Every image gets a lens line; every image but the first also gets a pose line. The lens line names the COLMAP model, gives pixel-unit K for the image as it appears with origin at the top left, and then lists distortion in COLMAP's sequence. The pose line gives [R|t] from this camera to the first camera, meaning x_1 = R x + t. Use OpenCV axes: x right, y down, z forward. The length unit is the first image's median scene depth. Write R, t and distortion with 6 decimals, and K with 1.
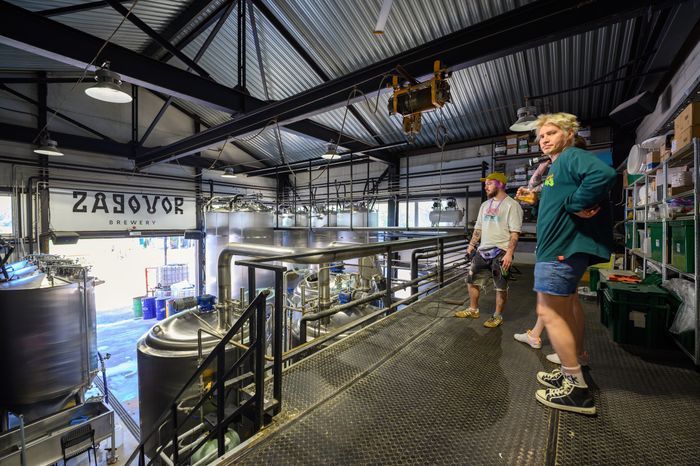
lens RADIAL K [[288.4, 0, 350.0], [0, 288.4, 233.0], [0, 0, 1]] dist [-0.000463, -0.000301]
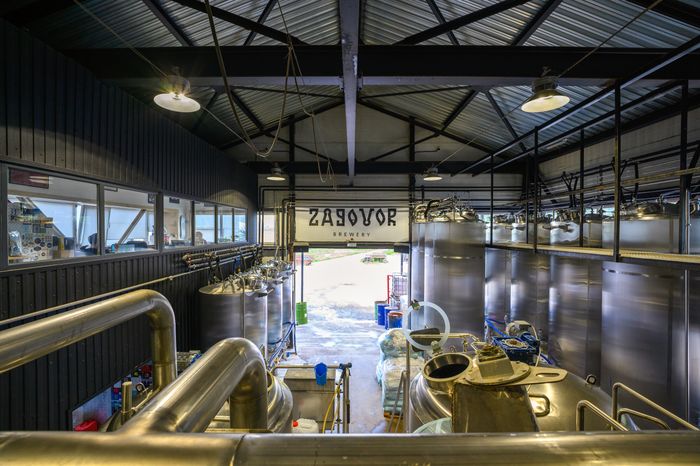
lens RADIAL K [[288.4, 0, 350.0], [0, 288.4, 233.0], [0, 0, 1]] dist [-0.000463, -0.000301]
pose [[0.609425, 0.006592, -0.792816, 0.086739], [-0.031605, 0.999373, -0.015985, -0.024799], [0.792213, 0.034798, 0.609251, 0.349920]]
